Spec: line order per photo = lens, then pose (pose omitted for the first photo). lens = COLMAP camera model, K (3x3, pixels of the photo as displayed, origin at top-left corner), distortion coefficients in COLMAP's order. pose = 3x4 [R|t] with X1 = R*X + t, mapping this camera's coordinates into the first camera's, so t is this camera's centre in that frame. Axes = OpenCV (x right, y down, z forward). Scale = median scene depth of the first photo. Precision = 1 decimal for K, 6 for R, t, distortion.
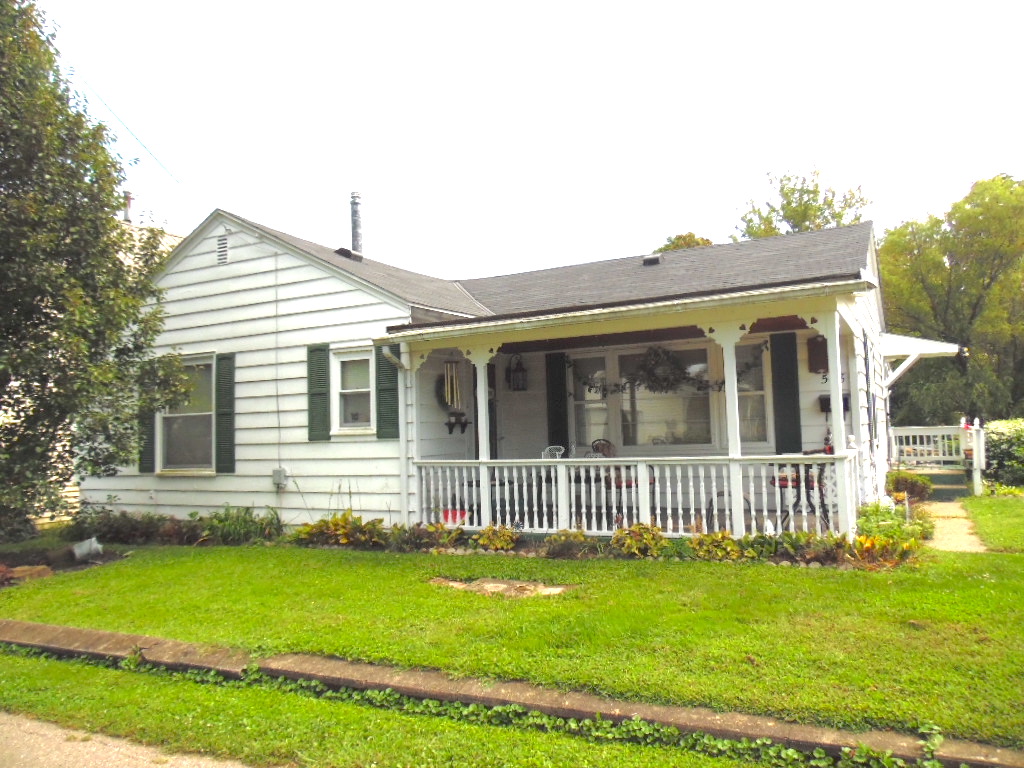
lens RADIAL K [[768.4, 0, 510.7], [0, 768.4, 383.2], [0, 0, 1]] dist [-0.023437, 0.045133]
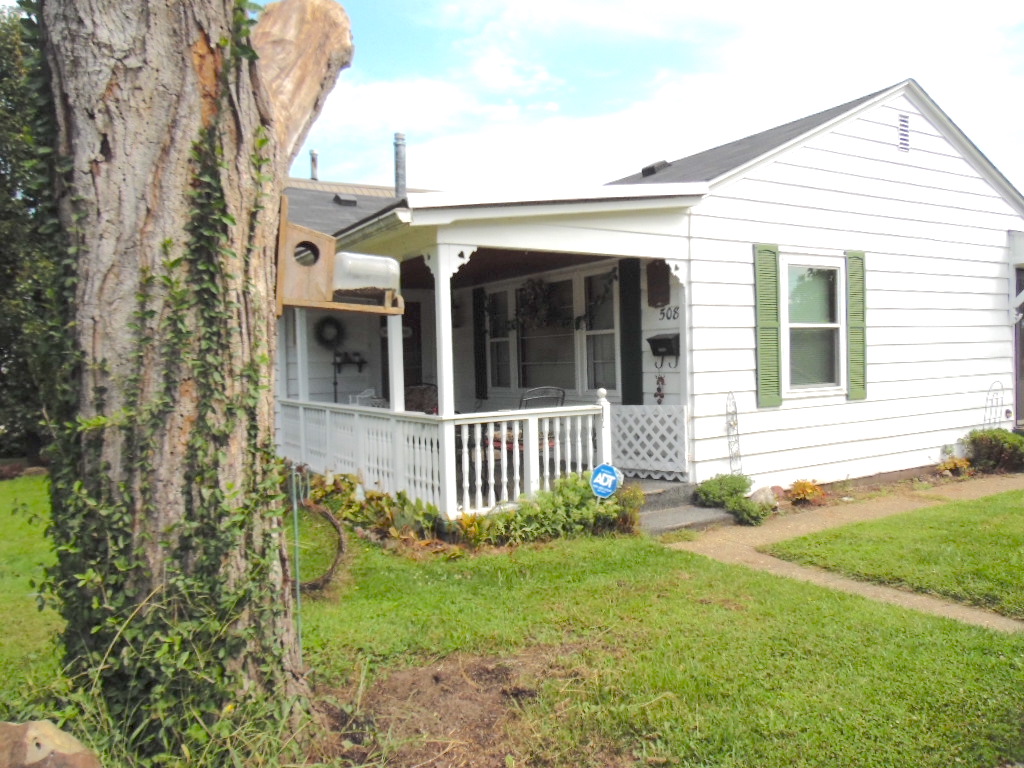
lens RADIAL K [[768.4, 0, 509.8], [0, 768.4, 386.1], [0, 0, 1]] dist [-0.023437, 0.045133]
pose [[0.861026, 0.026425, -0.507875, 0.721522], [0.030826, 0.994101, 0.103985, -0.020214], [0.507627, -0.105189, 0.855132, 0.242945]]
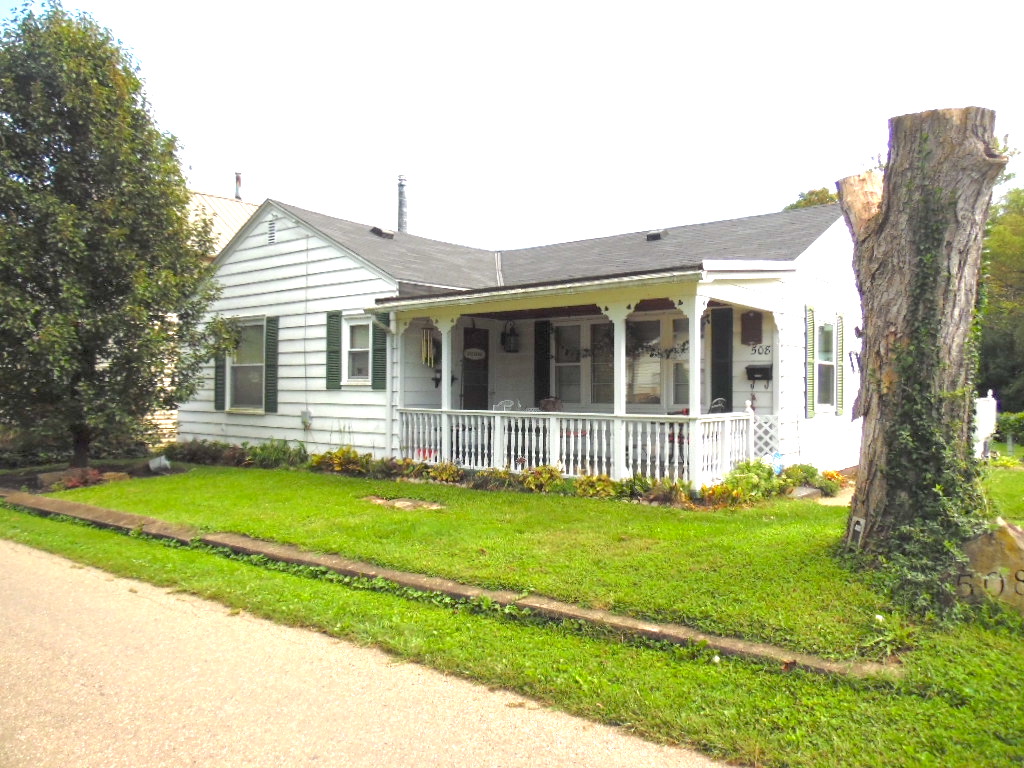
lens RADIAL K [[768.4, 0, 509.5], [0, 768.4, 385.6], [0, 0, 1]] dist [-0.023437, 0.045133]
pose [[0.980611, 0.034920, -0.192826, 0.294213], [-0.022853, 0.997659, 0.064456, -0.019316], [0.194625, -0.058799, 0.979114, -0.176853]]
